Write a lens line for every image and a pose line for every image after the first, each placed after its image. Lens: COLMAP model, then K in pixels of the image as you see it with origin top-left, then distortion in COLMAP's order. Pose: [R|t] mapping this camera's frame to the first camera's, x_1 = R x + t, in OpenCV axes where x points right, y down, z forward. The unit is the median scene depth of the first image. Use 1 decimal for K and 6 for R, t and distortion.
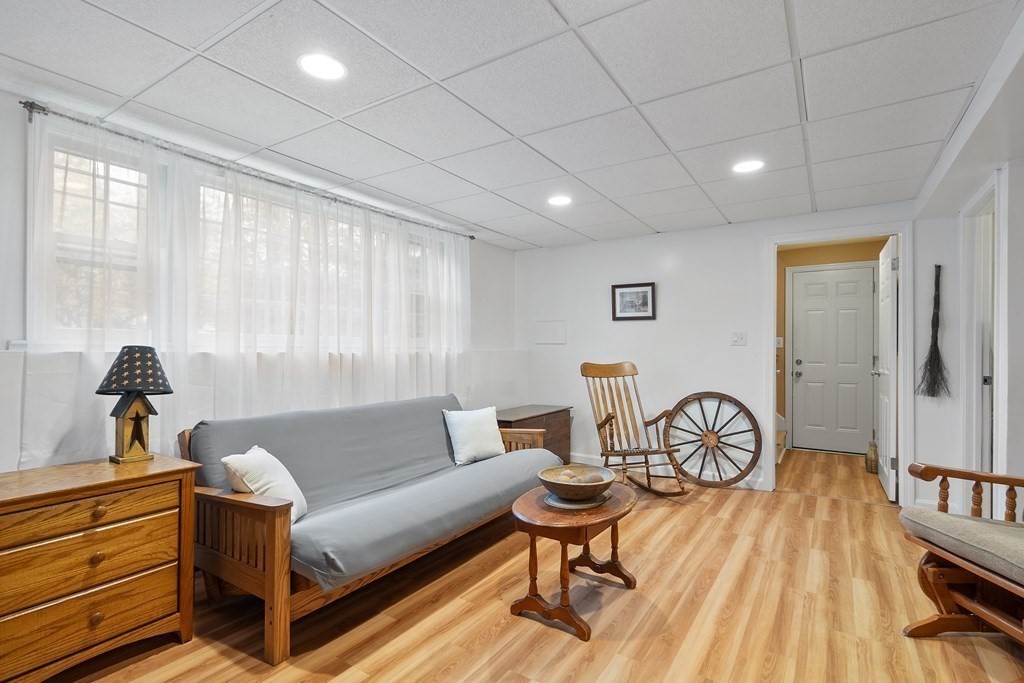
lens RADIAL K [[516.3, 0, 512.0], [0, 516.3, 341.5], [0, 0, 1]] dist [-0.001015, -0.000083]
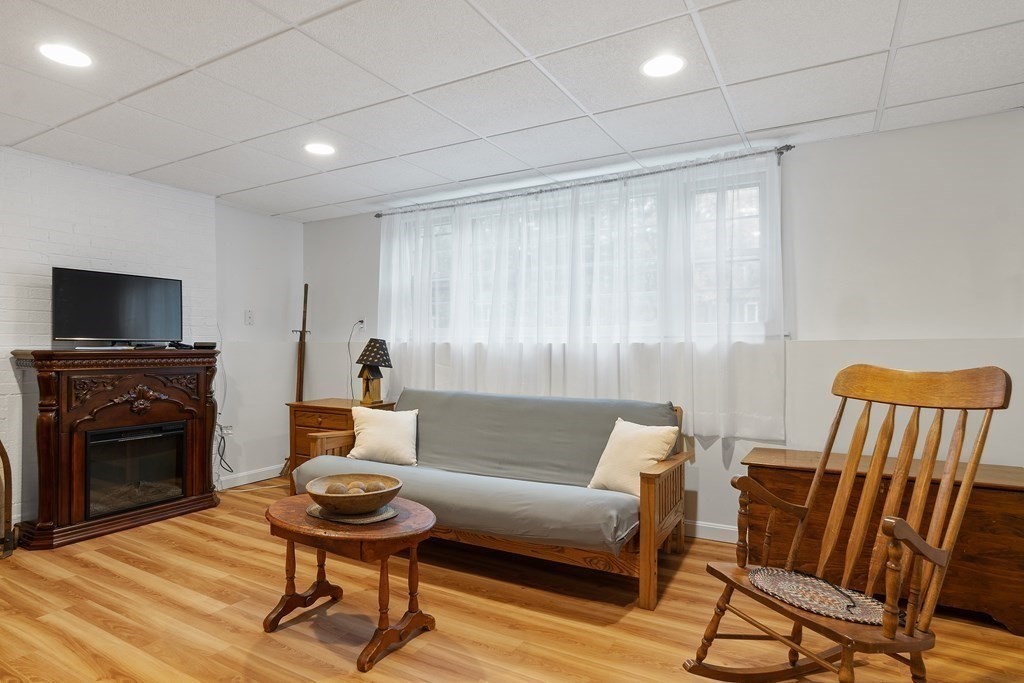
lens RADIAL K [[587.7, 0, 512.0], [0, 587.7, 341.5], [0, 0, 1]] dist [0.001095, 0.000094]
pose [[0.009059, -0.004454, -0.999949, 1.143352], [0.018230, 0.999825, -0.004288, 0.032249], [0.999793, -0.018190, 0.009138, 1.314114]]
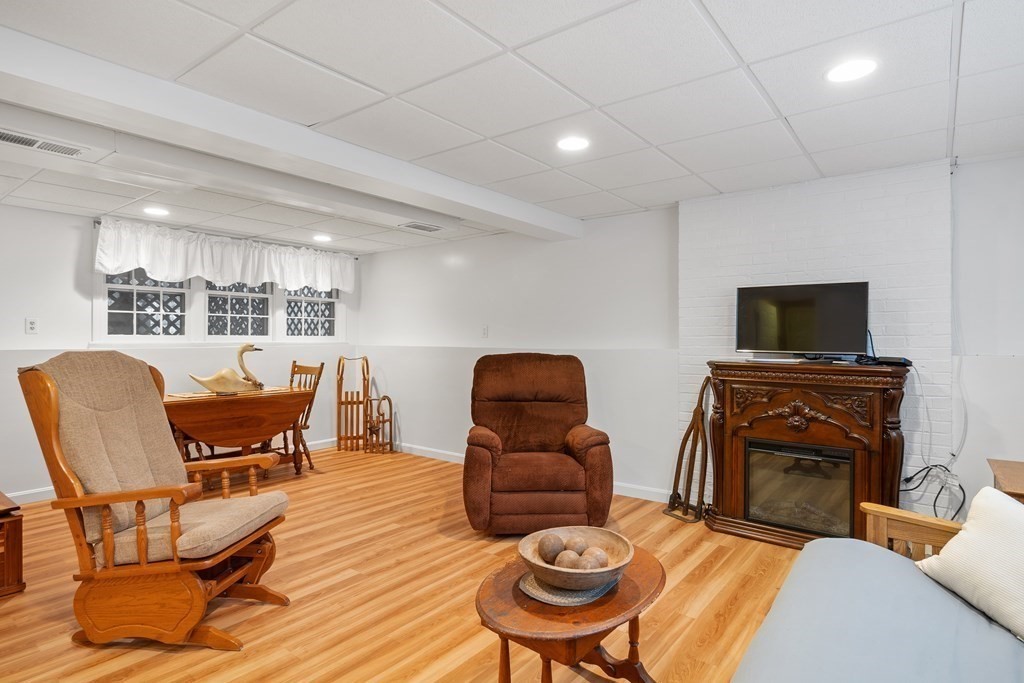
lens RADIAL K [[549.6, 0, 512.0], [0, 549.6, 344.5], [0, 0, 1]] dist [0.034592, 0.000127]
pose [[-0.994496, -0.007072, 0.104537, 0.133484], [-0.007863, 0.999943, -0.007159, -0.004207], [-0.104481, -0.007942, -0.994495, 1.820850]]
